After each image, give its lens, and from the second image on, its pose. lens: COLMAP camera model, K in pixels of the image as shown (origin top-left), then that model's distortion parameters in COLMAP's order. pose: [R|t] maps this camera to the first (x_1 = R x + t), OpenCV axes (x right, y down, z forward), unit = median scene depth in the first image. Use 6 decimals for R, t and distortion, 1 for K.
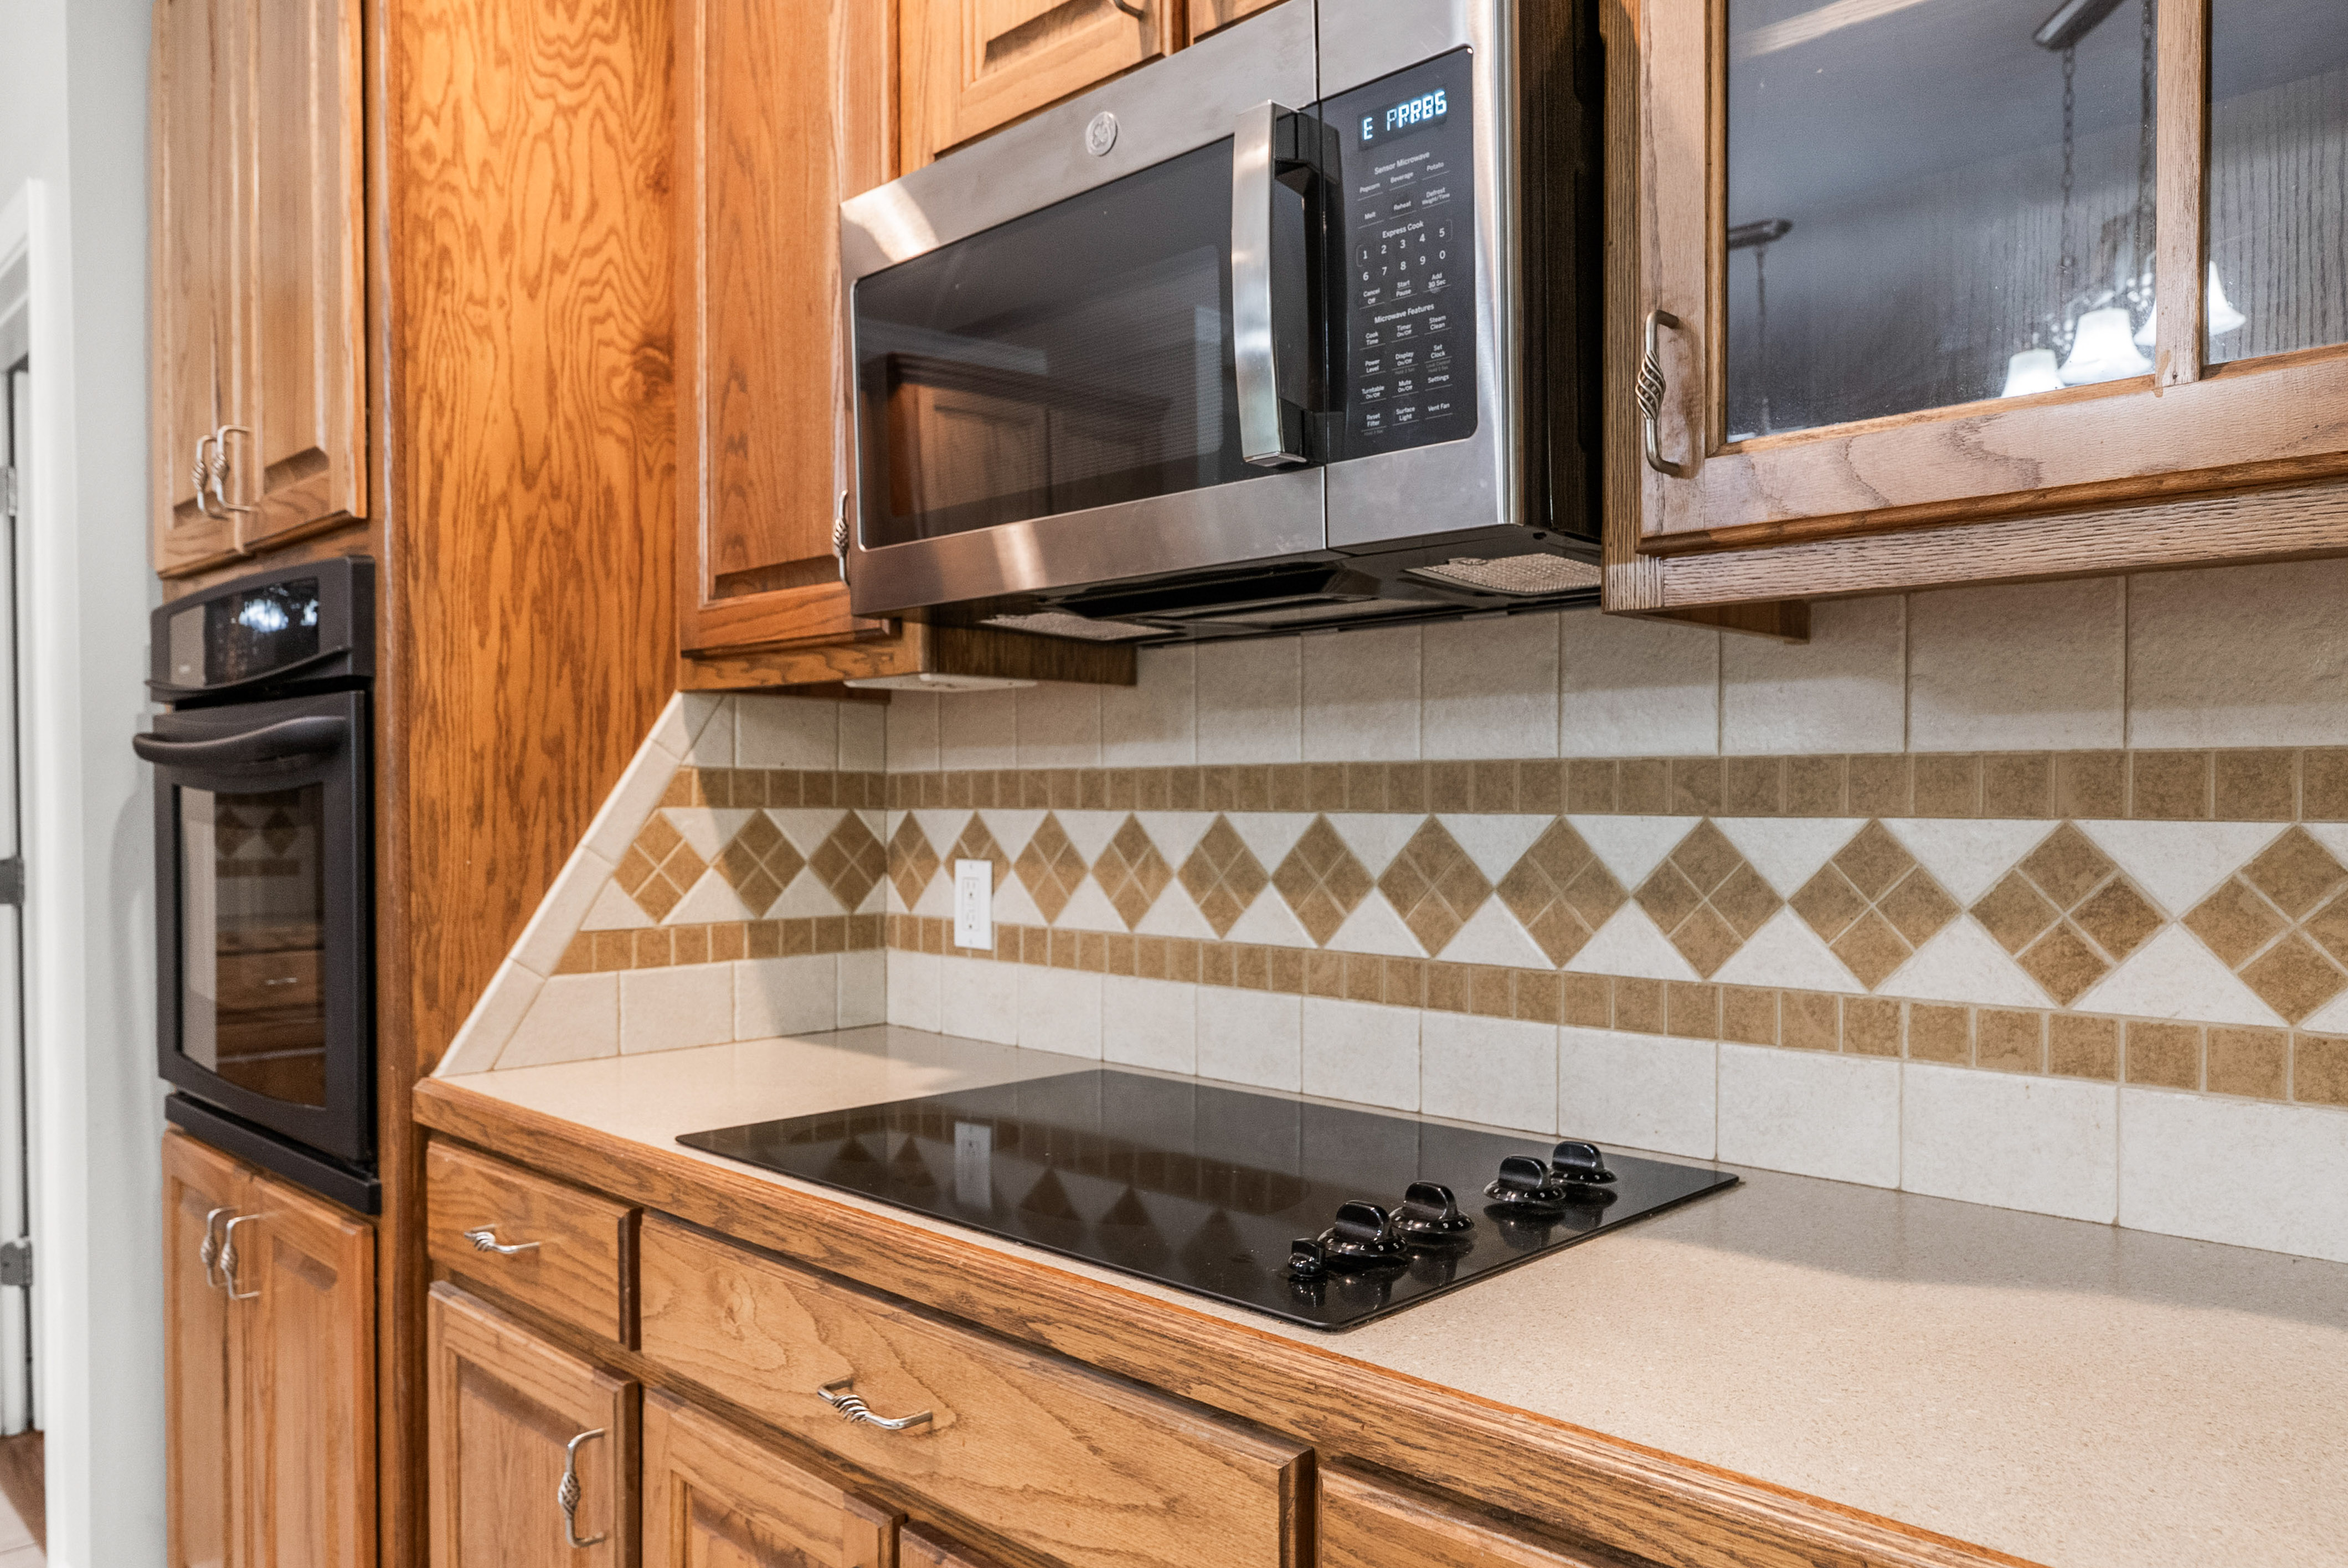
lens RADIAL K [[1631.1, 0, 1170.4], [0, 1631.1, 793.0], [0, 0, 1]] dist [-0.000077, -0.000956]
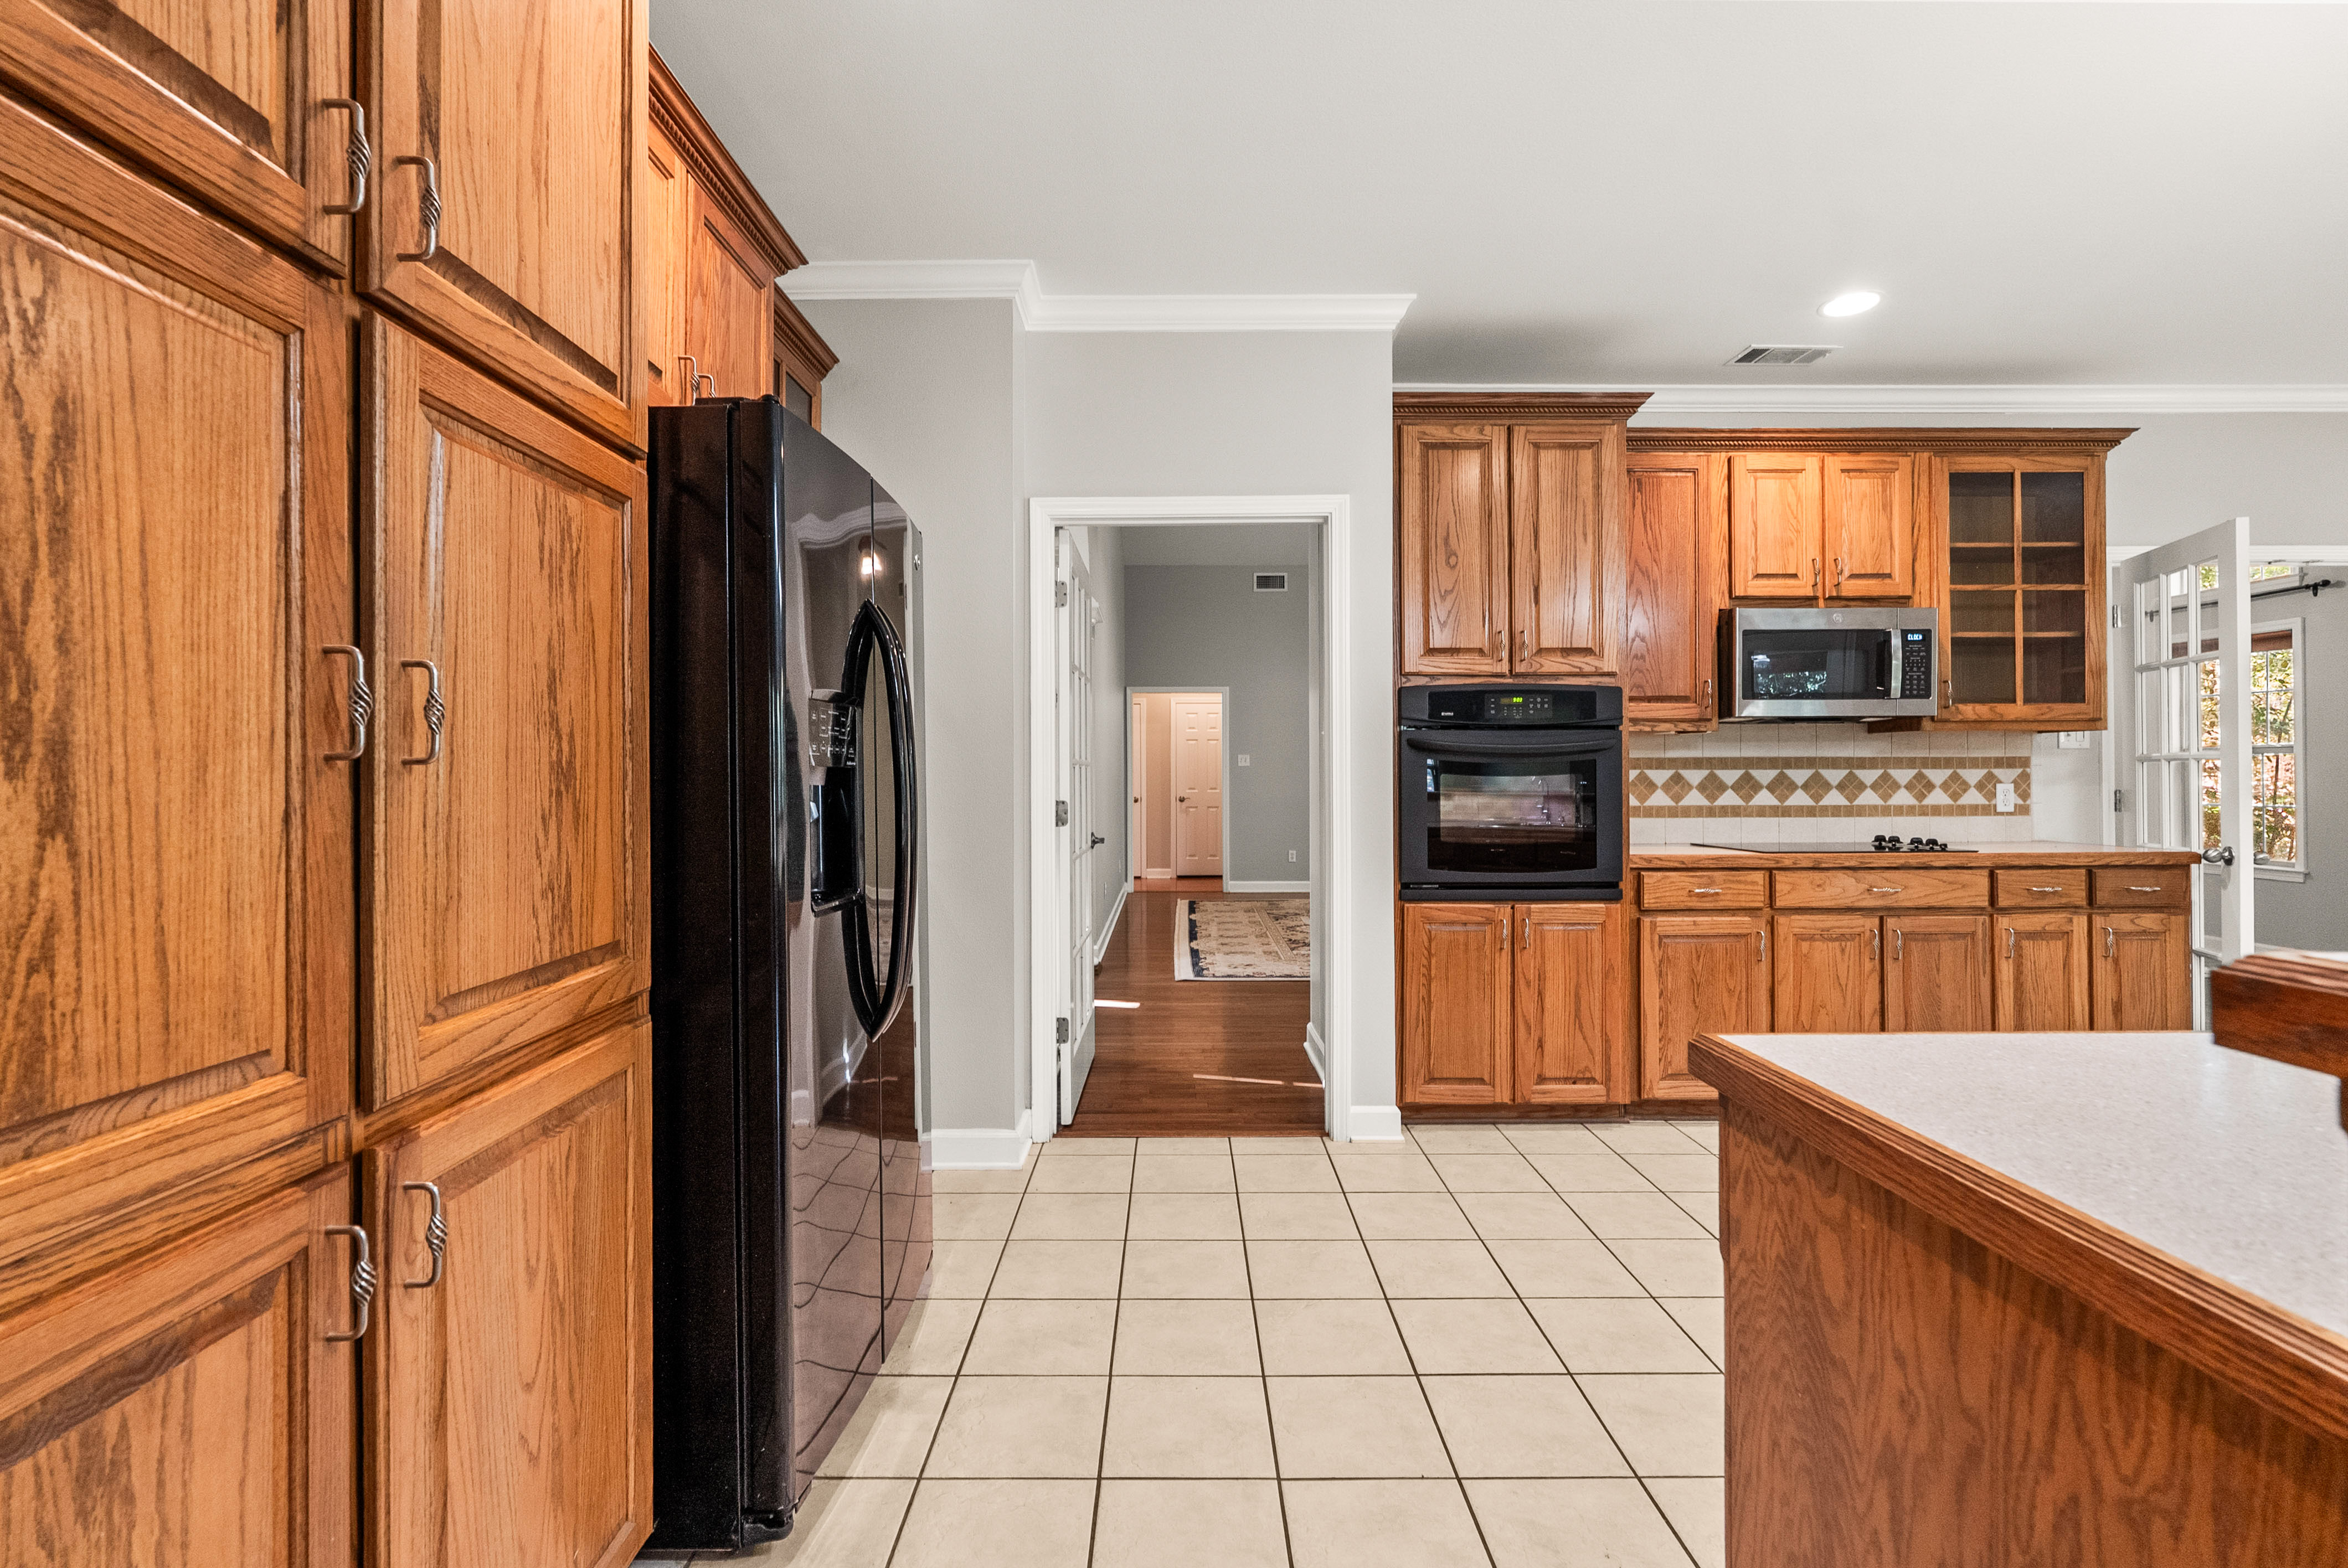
lens RADIAL K [[1047.7, 0, 1173.0], [0, 1047.7, 773.3], [0, 0, 1]] dist [-0.008889, 0.003204]
pose [[0.706738, -0.000491, 0.707475, -2.815225], [0.001130, 0.999999, -0.000436, 0.021493], [-0.707474, 0.001107, 0.706738, 0.227314]]
